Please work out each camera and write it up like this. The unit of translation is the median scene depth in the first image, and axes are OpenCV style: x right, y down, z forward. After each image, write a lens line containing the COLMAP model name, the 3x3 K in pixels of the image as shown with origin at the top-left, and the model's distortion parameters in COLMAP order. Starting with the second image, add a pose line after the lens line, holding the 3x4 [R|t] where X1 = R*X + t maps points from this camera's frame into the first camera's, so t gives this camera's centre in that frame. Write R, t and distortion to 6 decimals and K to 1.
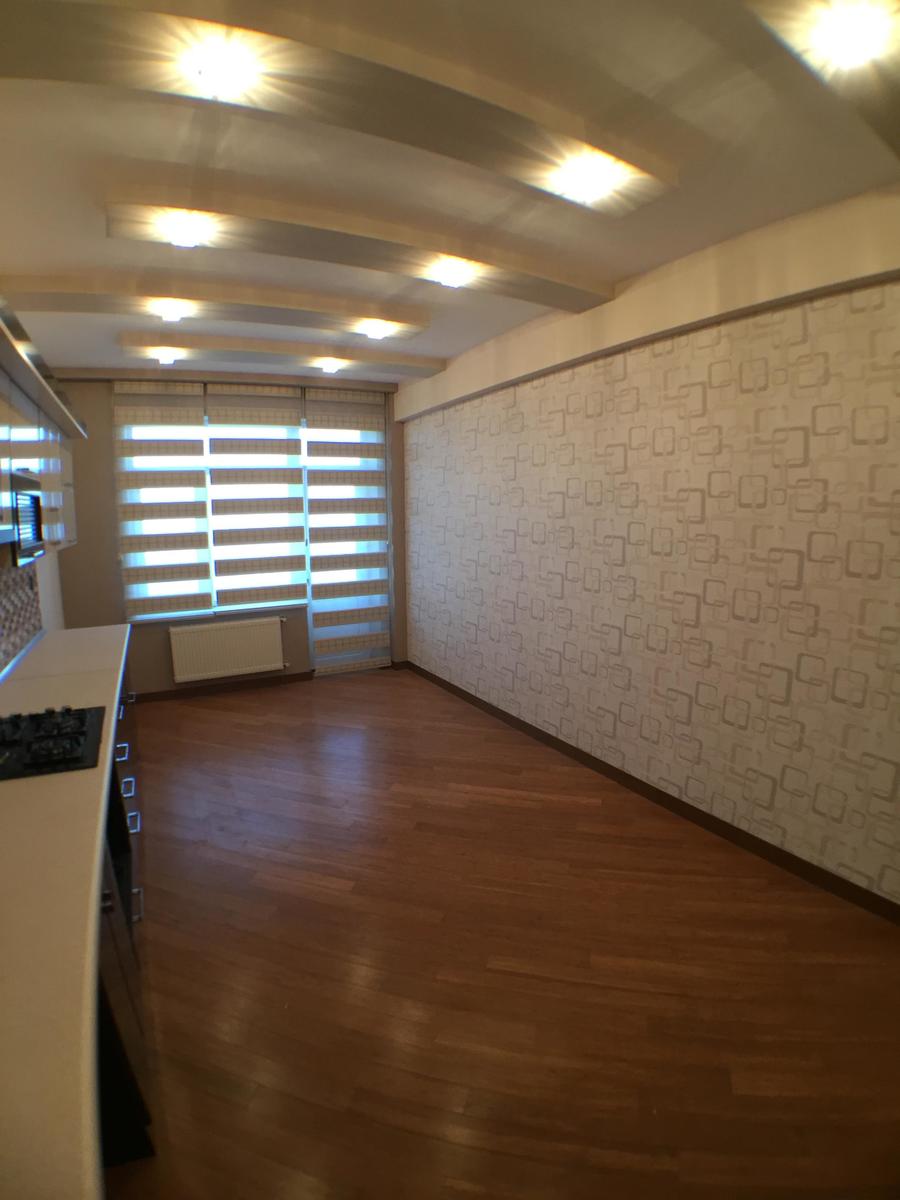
lens RADIAL K [[597.6, 0, 450.0], [0, 597.6, 600.0], [0, 0, 1]] dist [-0.169922, 0.027288]
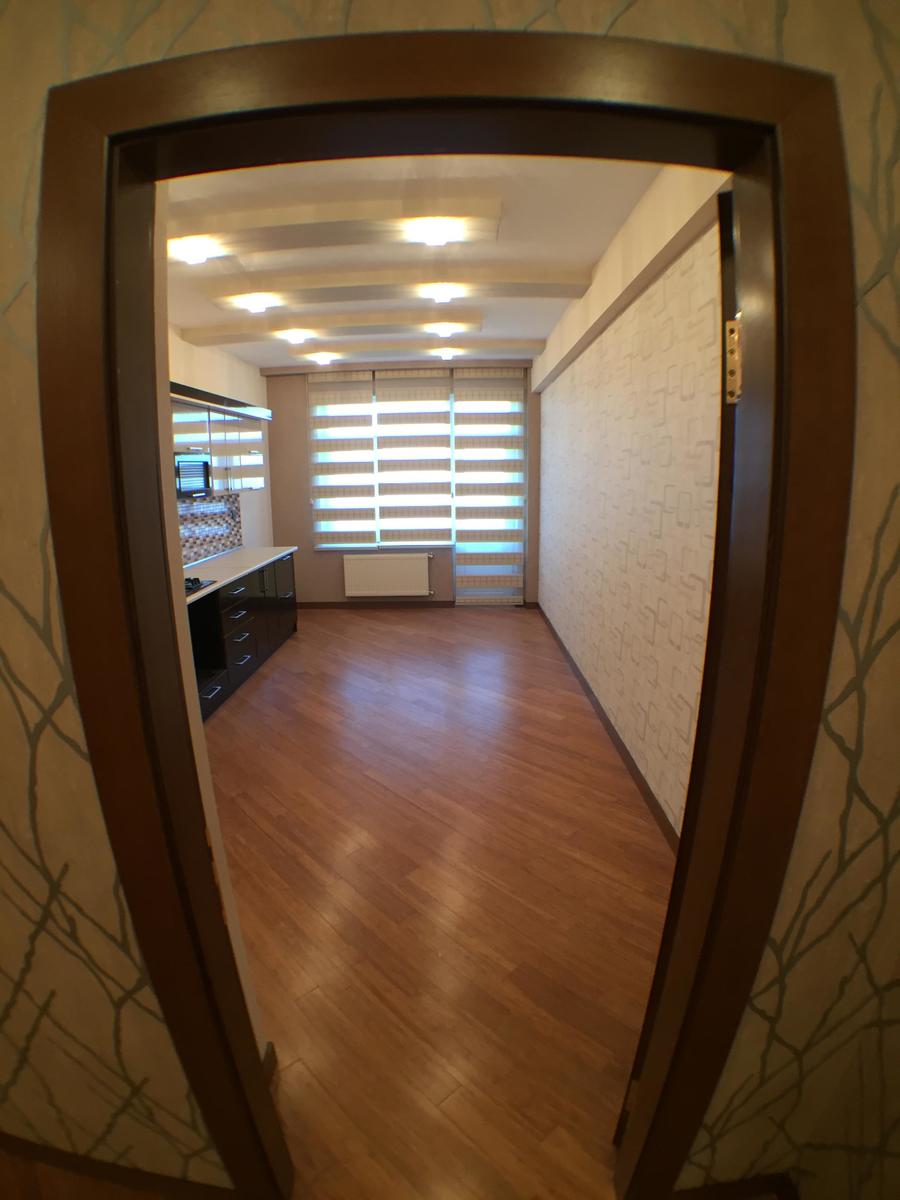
lens RADIAL K [[597.6, 0, 450.0], [0, 597.6, 600.0], [0, 0, 1]] dist [-0.169922, 0.027288]
pose [[0.865694, 0.105575, -0.489313, 0.406571], [-0.073779, 0.993741, 0.083882, 0.017081], [0.495106, -0.036515, 0.868065, -0.093567]]
